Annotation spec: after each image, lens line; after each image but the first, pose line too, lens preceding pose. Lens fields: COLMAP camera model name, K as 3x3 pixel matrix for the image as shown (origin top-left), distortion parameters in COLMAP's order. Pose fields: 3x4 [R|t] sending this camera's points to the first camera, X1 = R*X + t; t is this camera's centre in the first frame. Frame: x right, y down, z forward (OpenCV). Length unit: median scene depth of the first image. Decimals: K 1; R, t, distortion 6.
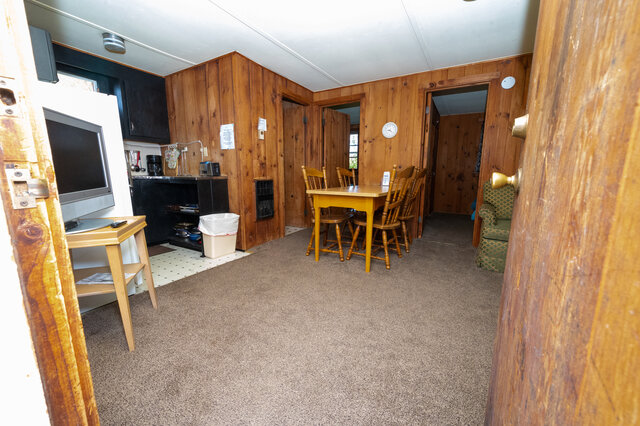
lens RADIAL K [[256.3, 0, 321.7], [0, 256.3, 216.2], [0, 0, 1]] dist [-0.000317, -0.000237]
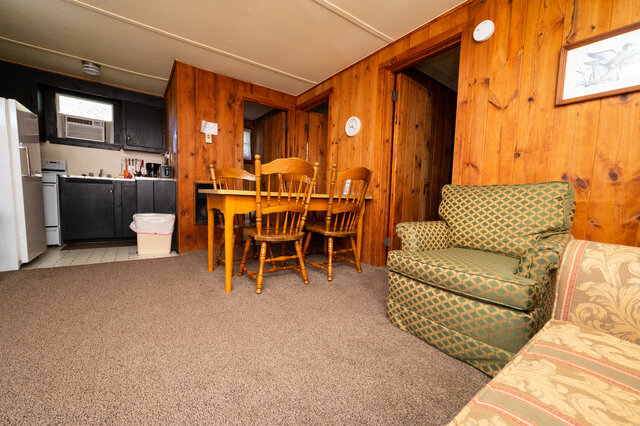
lens RADIAL K [[256.3, 0, 318.2], [0, 256.3, 213.3], [0, 0, 1]] dist [-0.000317, -0.000237]
pose [[0.920655, 0.052892, -0.386777, 0.531043], [-0.090064, 0.992829, -0.078611, 0.011088], [0.379845, 0.107208, 0.918817, 0.263680]]
